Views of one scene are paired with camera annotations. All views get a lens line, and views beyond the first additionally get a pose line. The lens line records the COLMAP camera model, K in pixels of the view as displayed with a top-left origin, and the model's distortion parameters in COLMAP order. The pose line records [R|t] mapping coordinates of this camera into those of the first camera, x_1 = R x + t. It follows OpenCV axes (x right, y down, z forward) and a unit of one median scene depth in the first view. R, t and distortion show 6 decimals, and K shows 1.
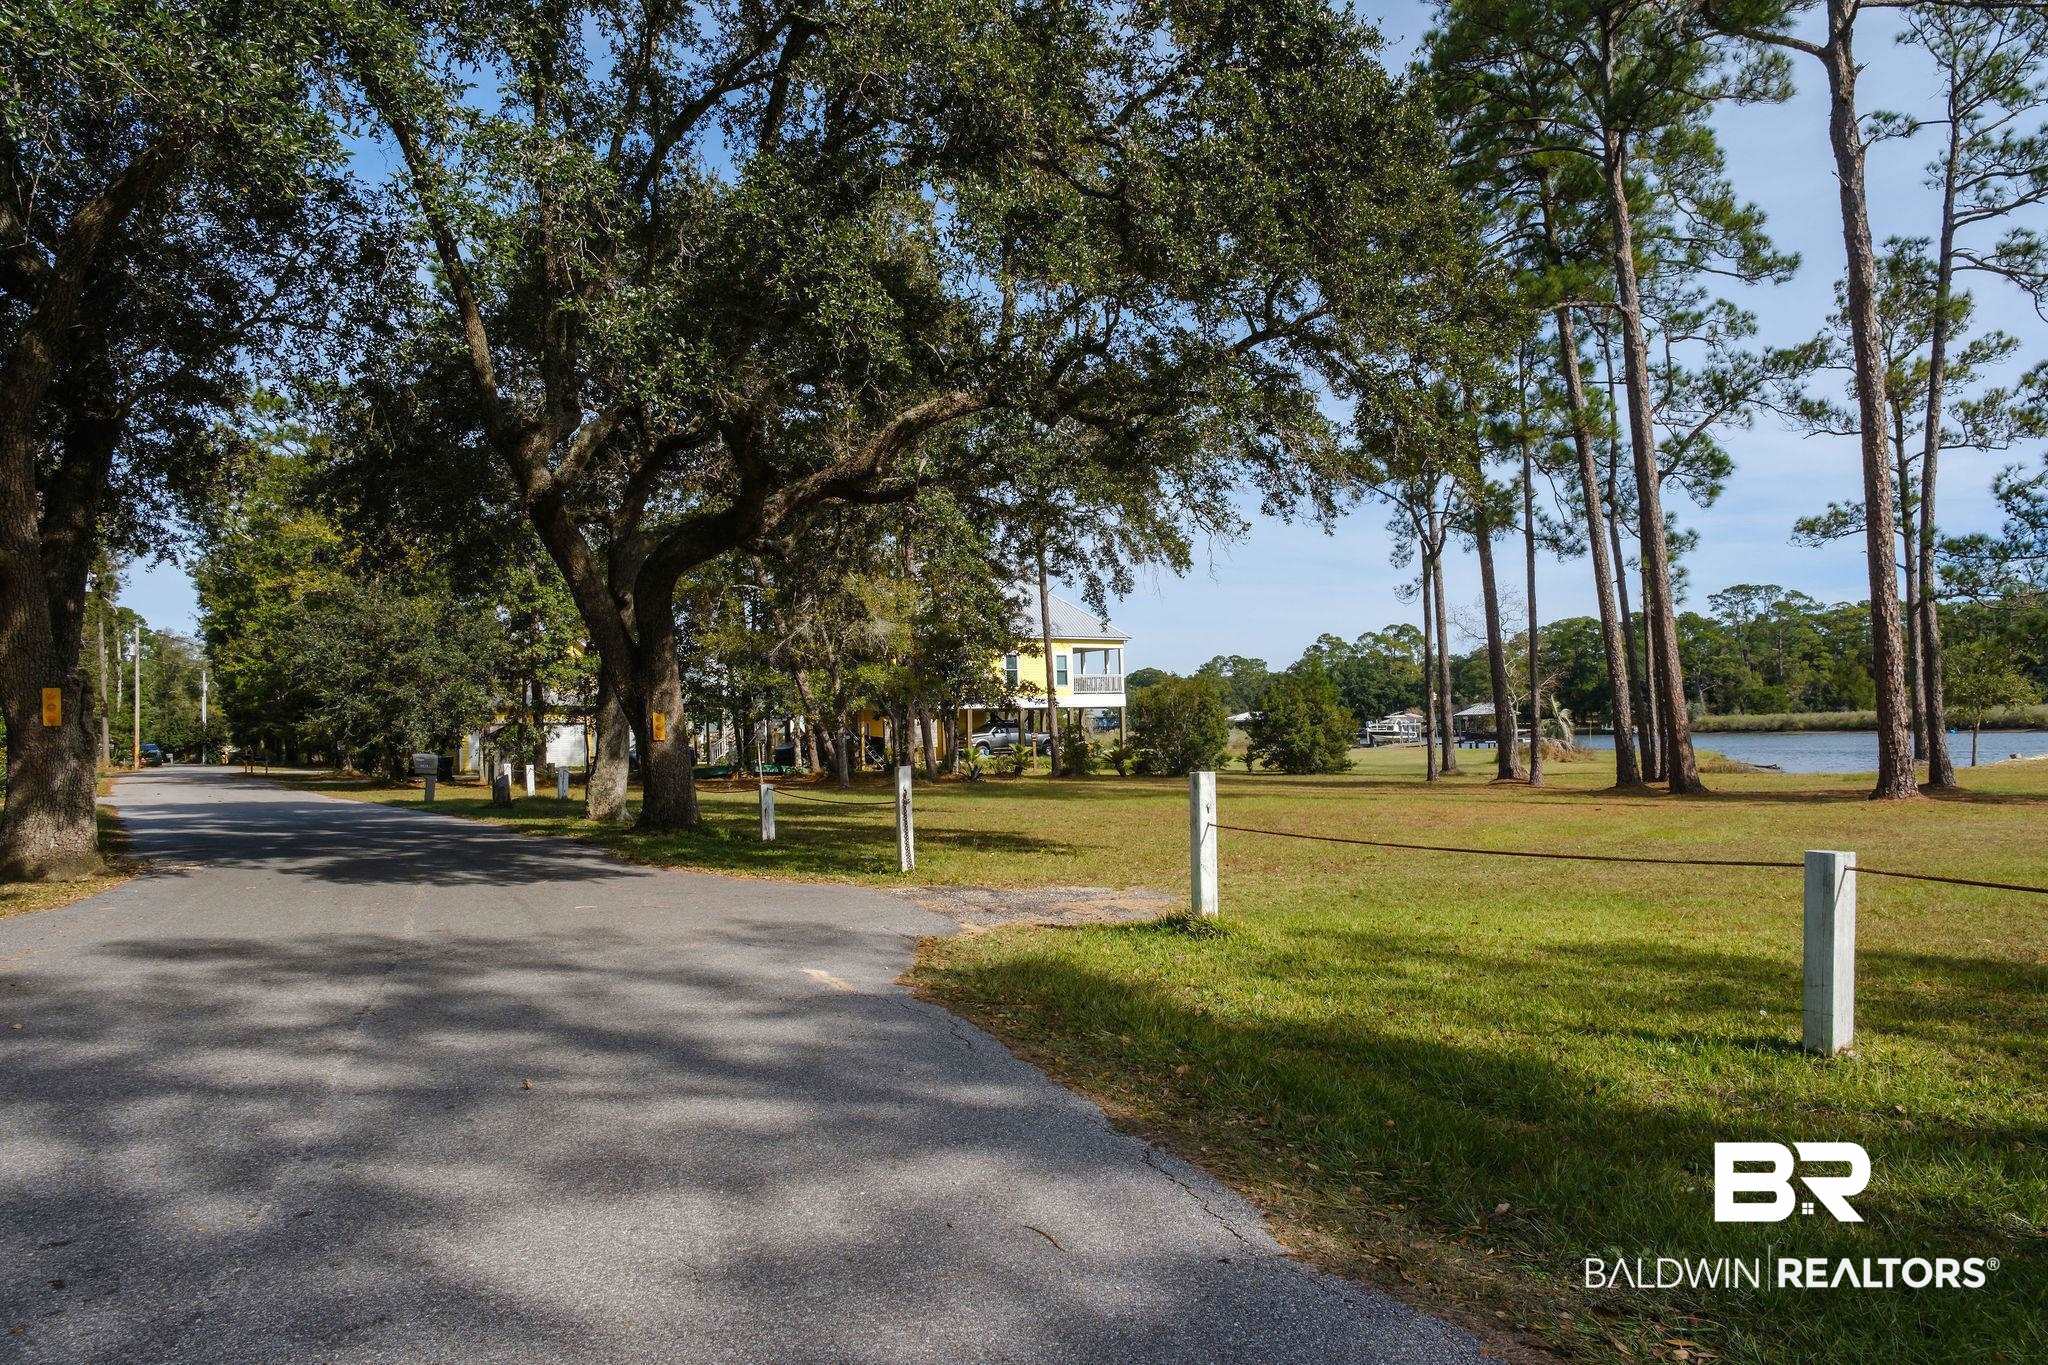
lens RADIAL K [[1417.7, 0, 1056.3], [0, 1417.7, 694.2], [0, 0, 1]] dist [-0.022445, 0.001499]
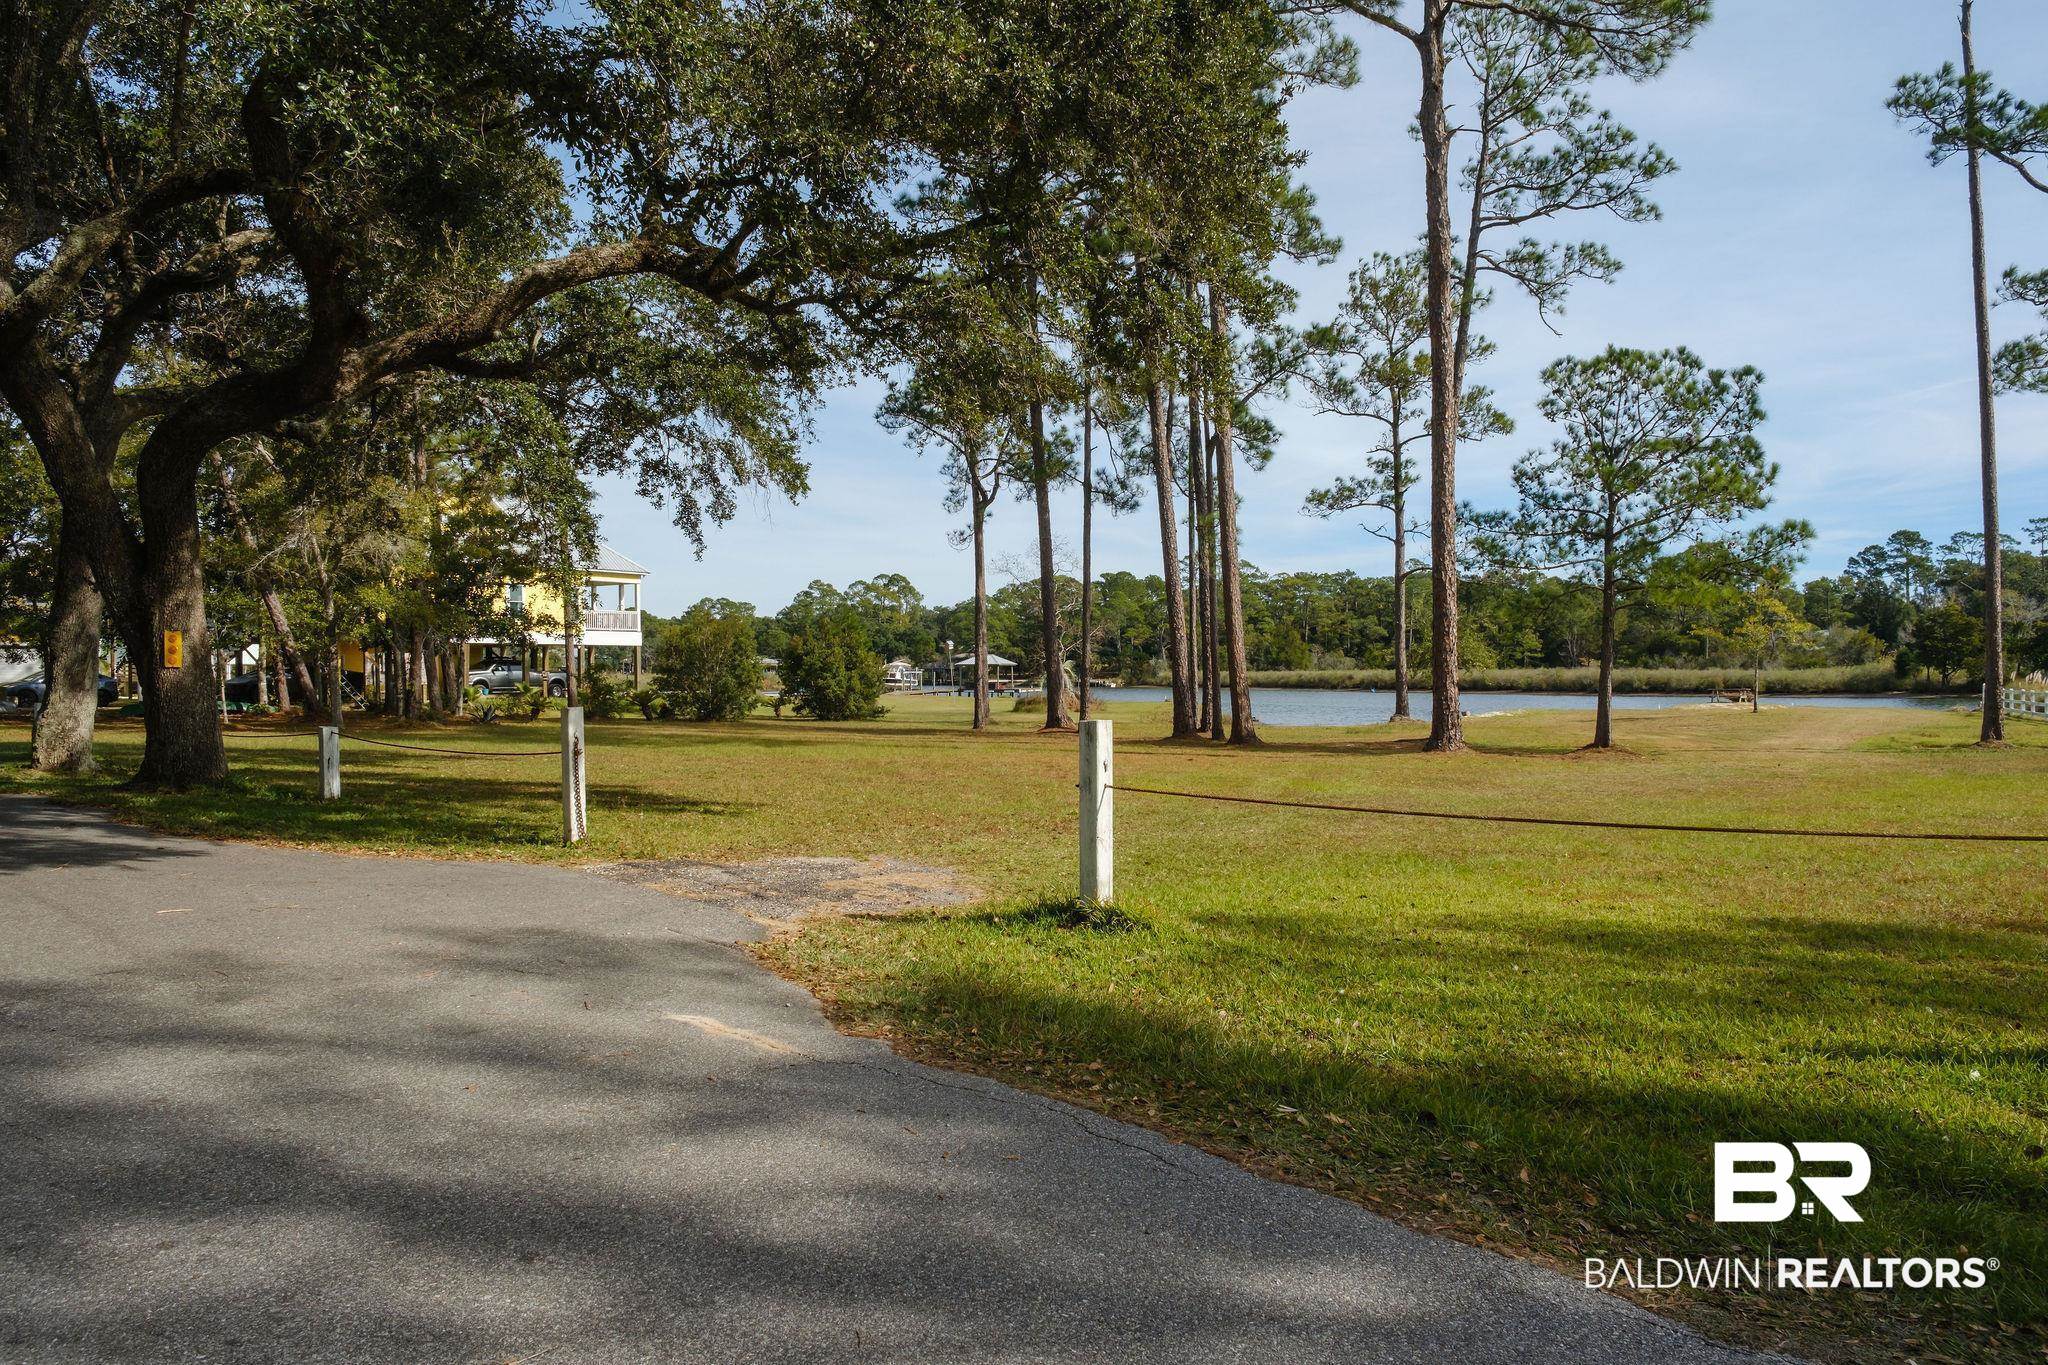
lens RADIAL K [[1413.7, 0, 1020.5], [0, 1413.7, 695.9], [0, 0, 1]] dist [-0.011303, -0.002625]
pose [[0.942763, 0.018997, 0.332922, -0.048295], [-0.032147, 0.998904, 0.034034, 0.003635], [-0.331910, -0.042789, 0.942340, 0.065342]]
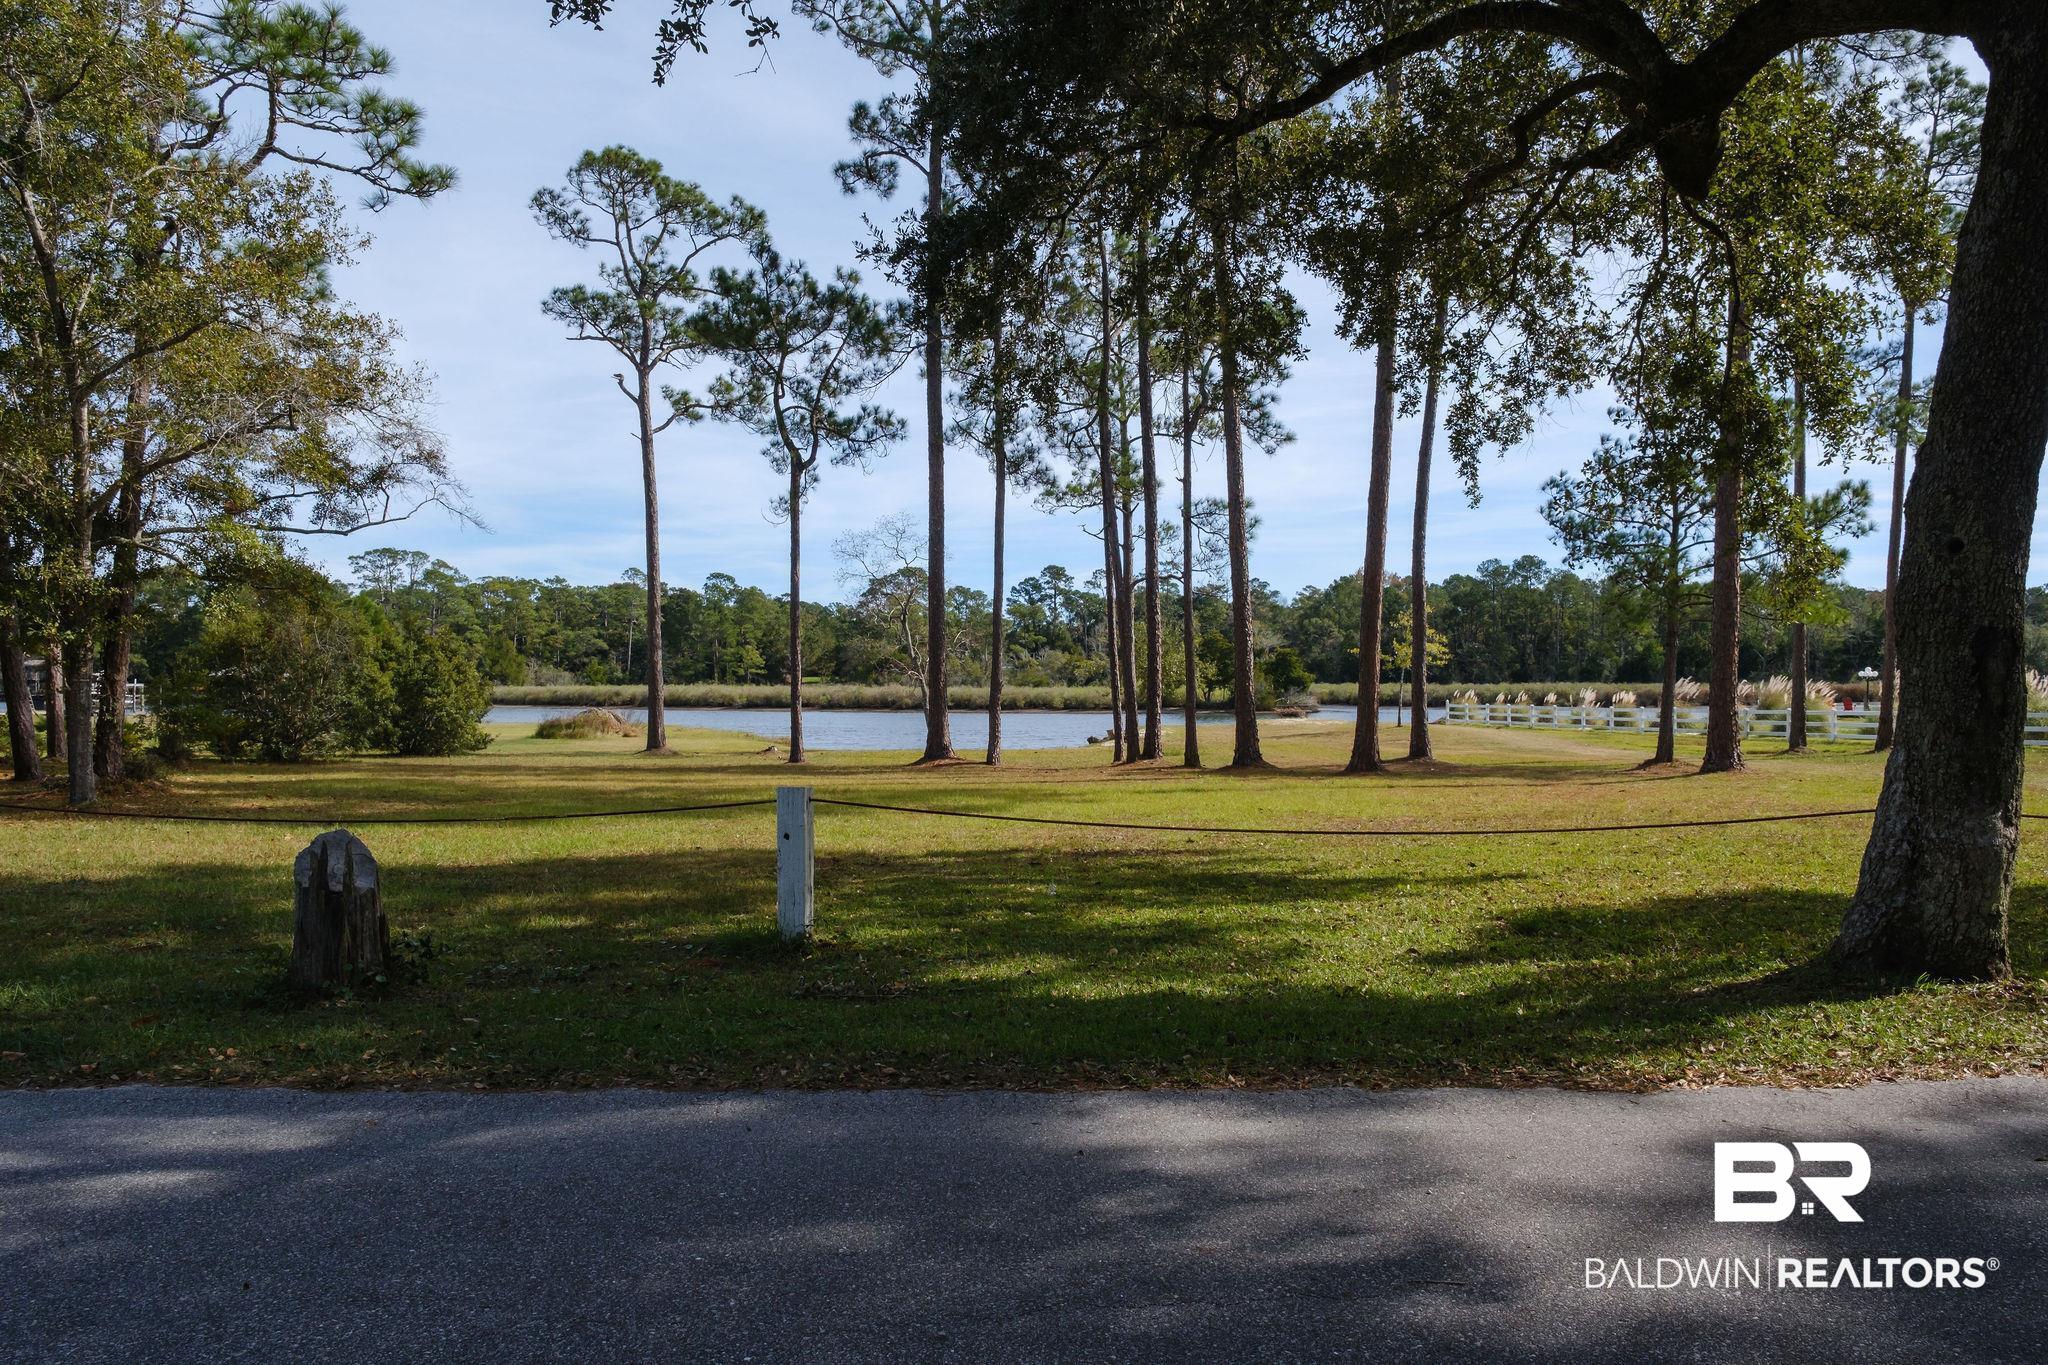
lens RADIAL K [[1461.2, 0, 1025.9], [0, 1461.2, 693.6], [0, 0, 1]] dist [-0.006628, -0.001037]
pose [[0.579268, 0.026472, 0.814707, -0.380571], [-0.041849, 0.999120, -0.002710, 0.028304], [-0.814062, -0.032525, 0.579866, 0.563720]]
